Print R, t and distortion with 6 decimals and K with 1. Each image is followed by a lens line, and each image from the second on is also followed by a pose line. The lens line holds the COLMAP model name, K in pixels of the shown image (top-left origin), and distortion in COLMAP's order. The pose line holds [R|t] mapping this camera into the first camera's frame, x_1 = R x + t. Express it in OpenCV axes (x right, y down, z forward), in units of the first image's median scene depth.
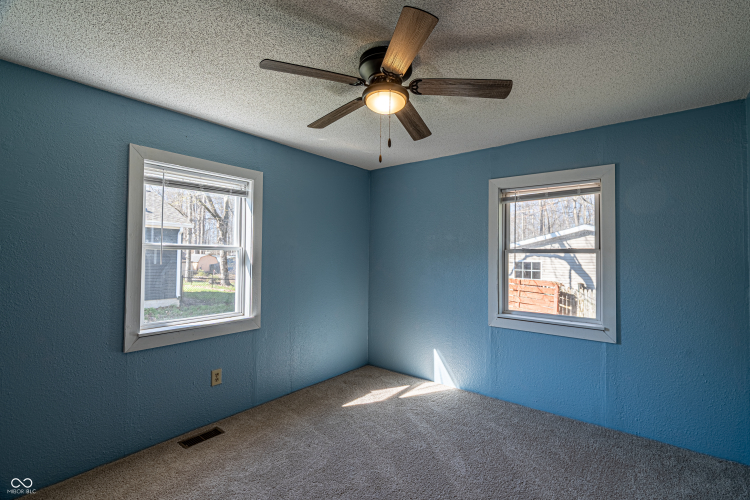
lens RADIAL K [[345.6, 0, 379.9], [0, 345.6, 249.7], [0, 0, 1]] dist [-0.003849, 0.007523]
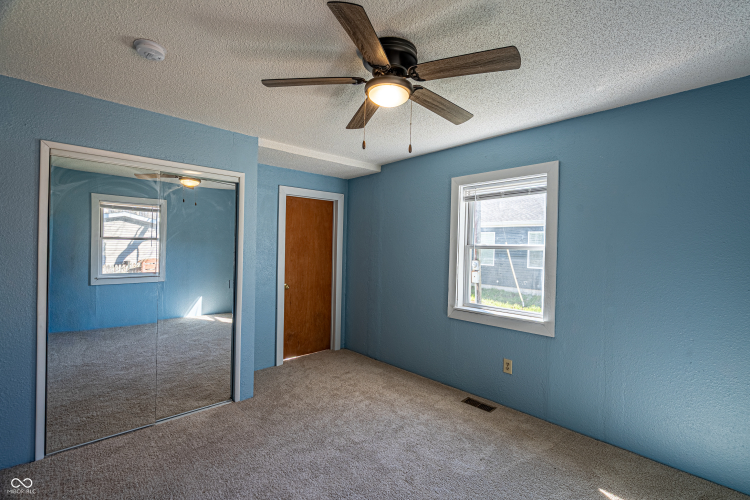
lens RADIAL K [[345.6, 0, 379.9], [0, 345.6, 249.7], [0, 0, 1]] dist [-0.003849, 0.007523]
pose [[-0.154614, -0.006296, -0.987955, 0.707152], [-0.000457, 0.999980, -0.006301, 0.009429], [0.987975, -0.000523, -0.154614, 0.817003]]
